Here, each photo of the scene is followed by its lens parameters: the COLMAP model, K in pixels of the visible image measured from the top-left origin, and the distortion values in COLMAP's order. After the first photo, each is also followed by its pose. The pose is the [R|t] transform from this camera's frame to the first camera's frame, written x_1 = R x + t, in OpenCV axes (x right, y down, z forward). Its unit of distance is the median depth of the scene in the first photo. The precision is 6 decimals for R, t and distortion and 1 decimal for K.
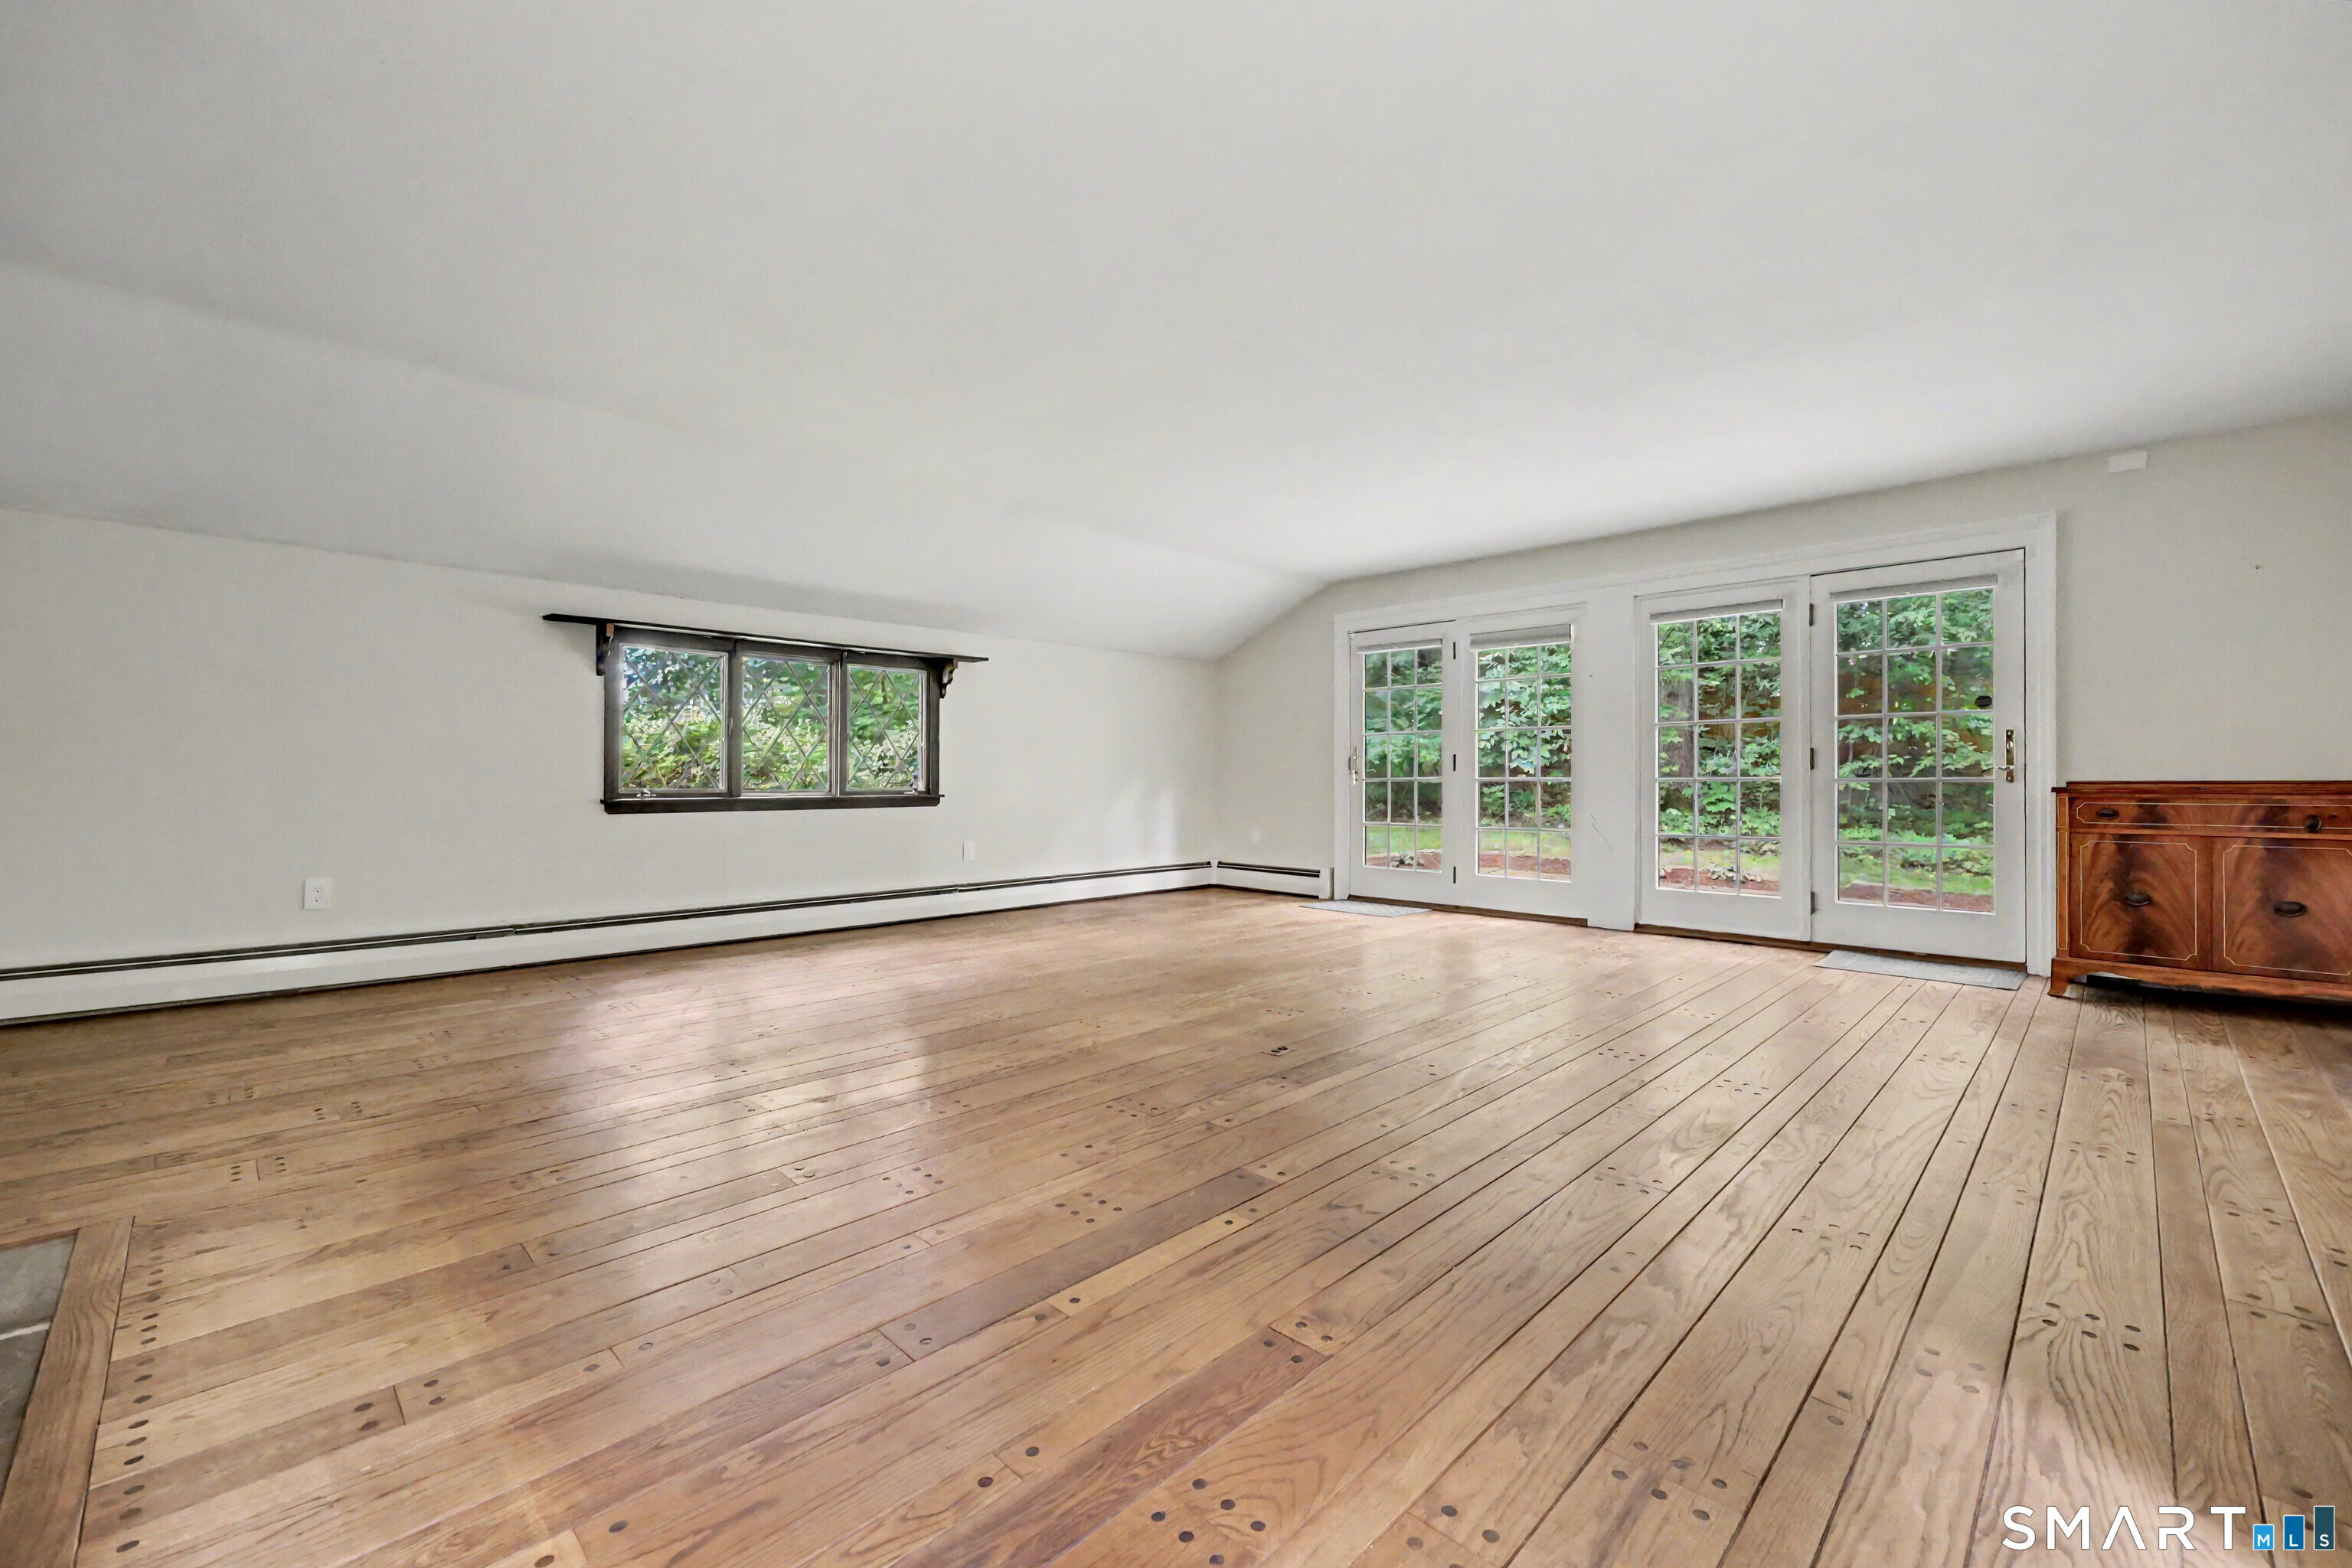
lens RADIAL K [[955.5, 0, 1175.5], [0, 955.5, 797.5], [0, 0, 1]] dist [-0.001315, -0.000409]
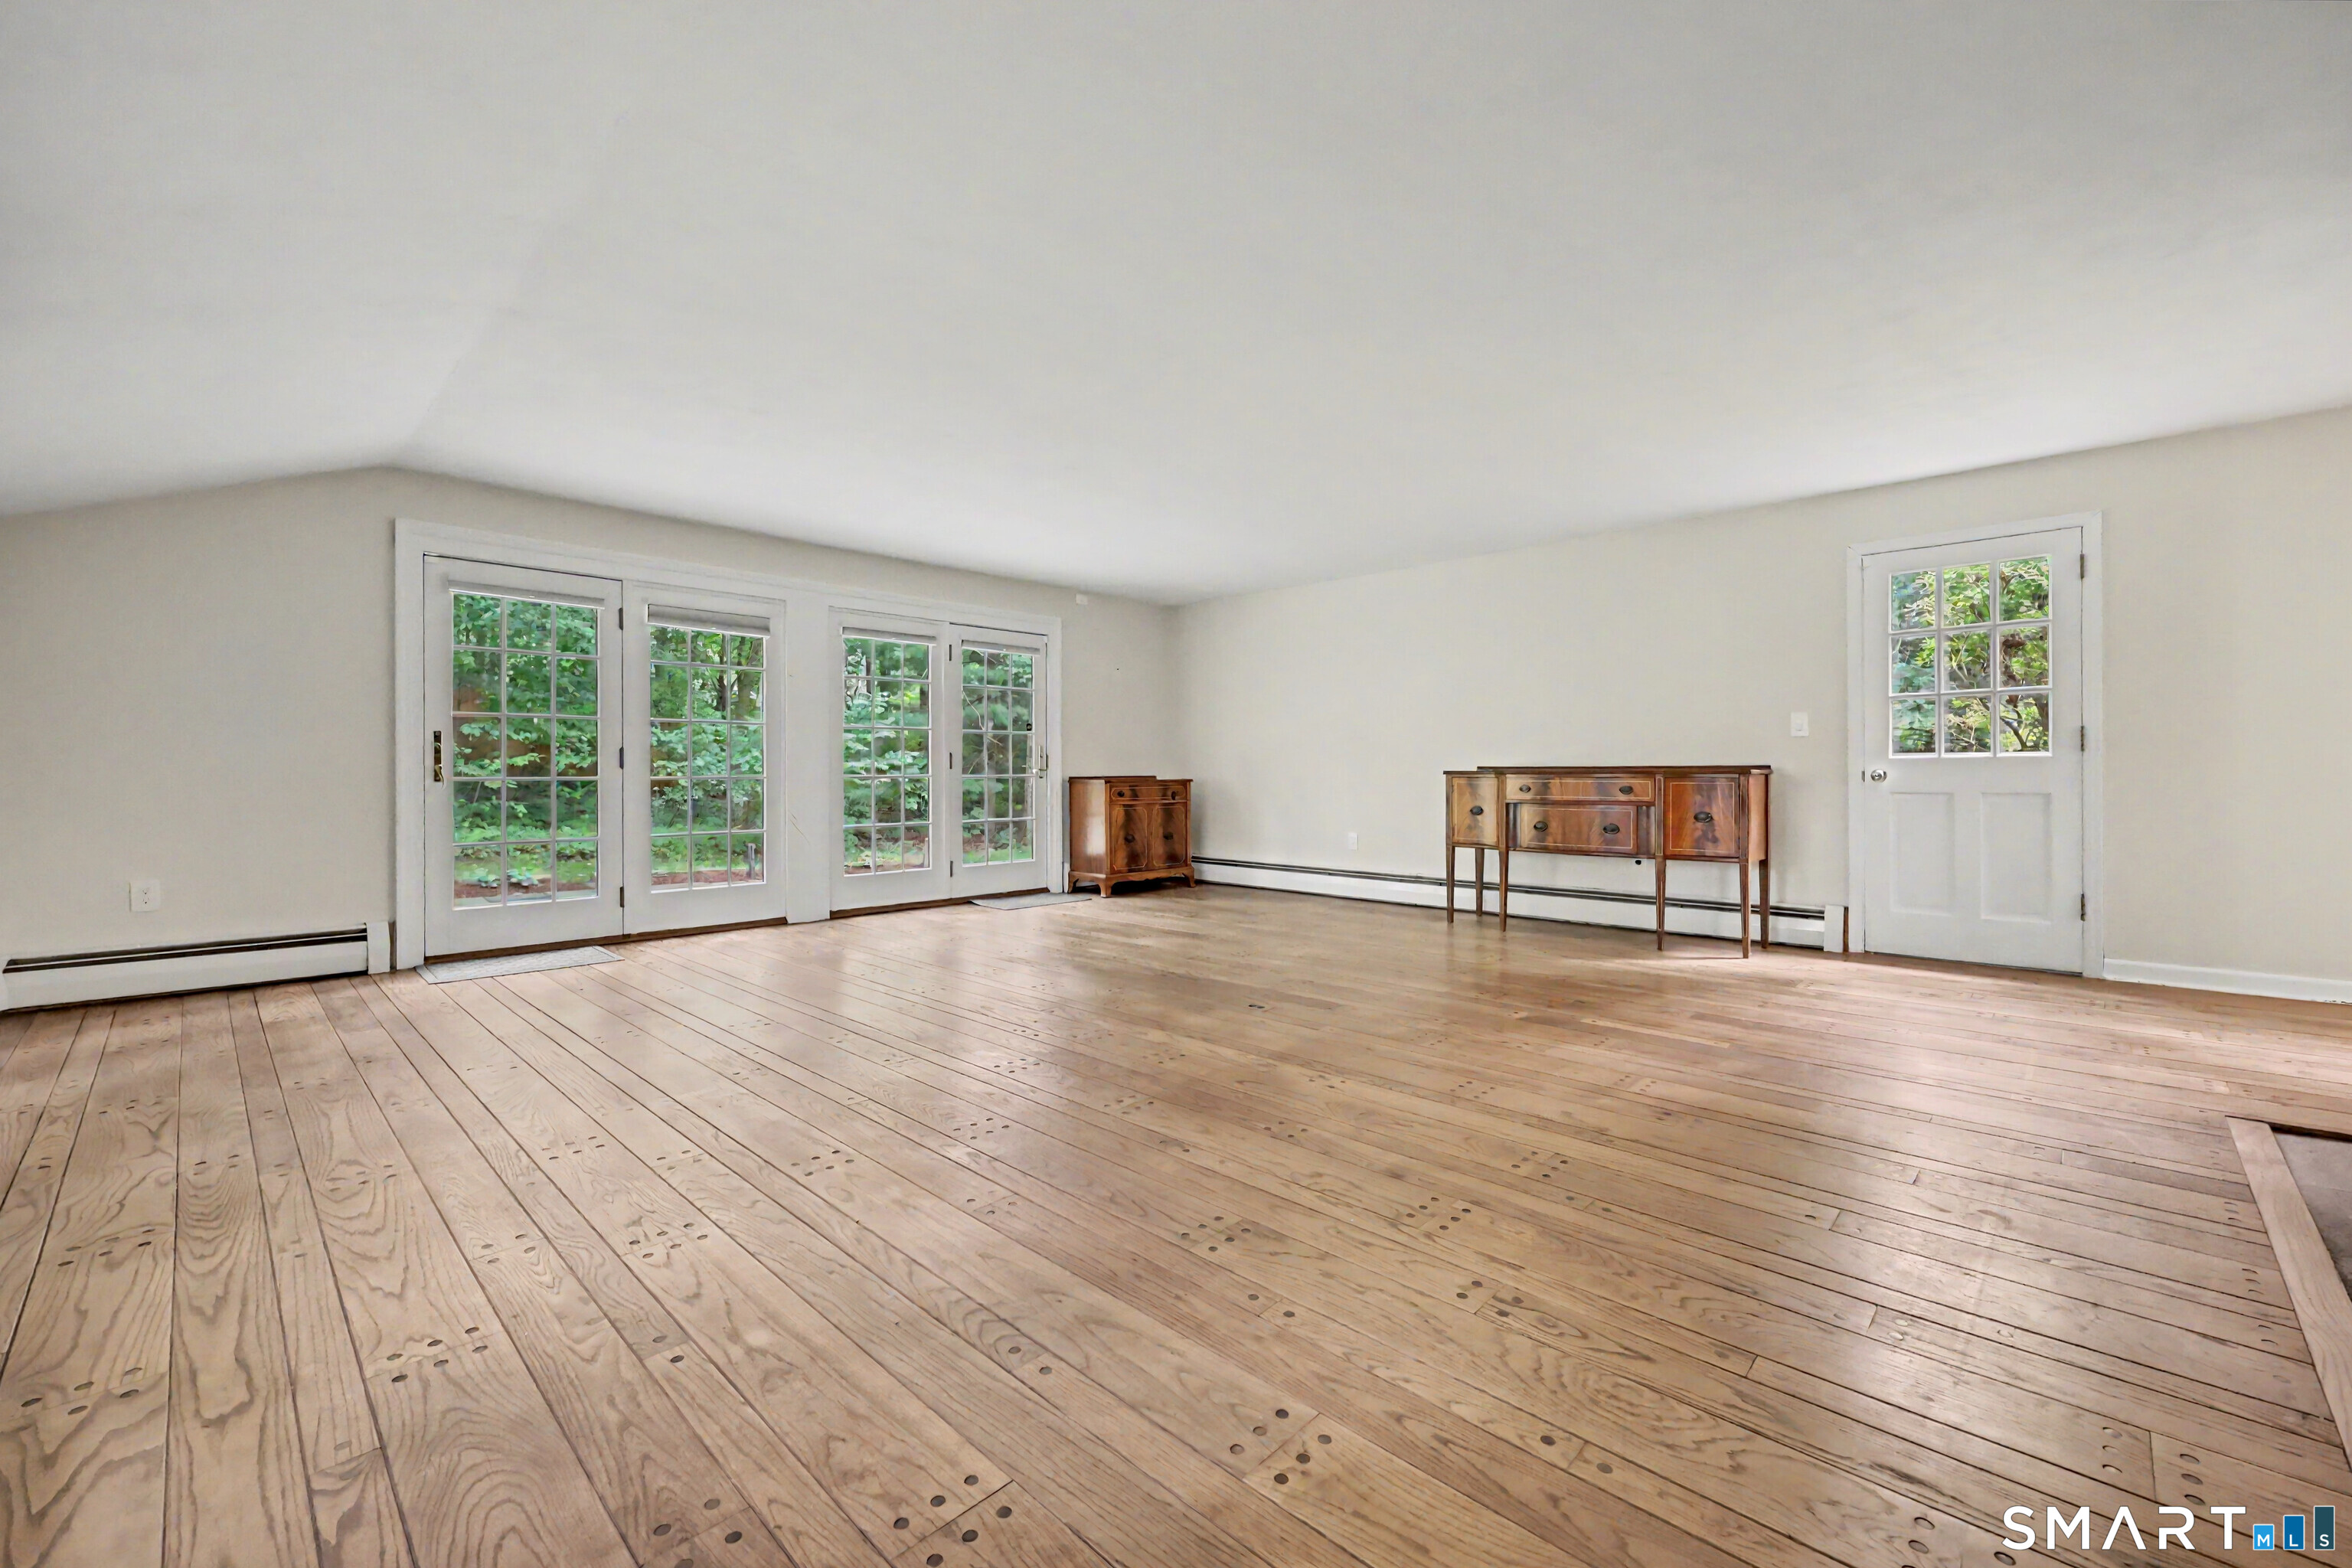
lens RADIAL K [[955.5, 0, 1194.6], [0, 955.5, 775.5], [0, 0, 1]] dist [-0.001315, -0.000409]
pose [[-0.041313, -0.000995, 0.999146, -0.688796], [0.023023, 0.999733, 0.001947, -0.014810], [-0.998881, 0.023084, -0.041280, 0.729574]]
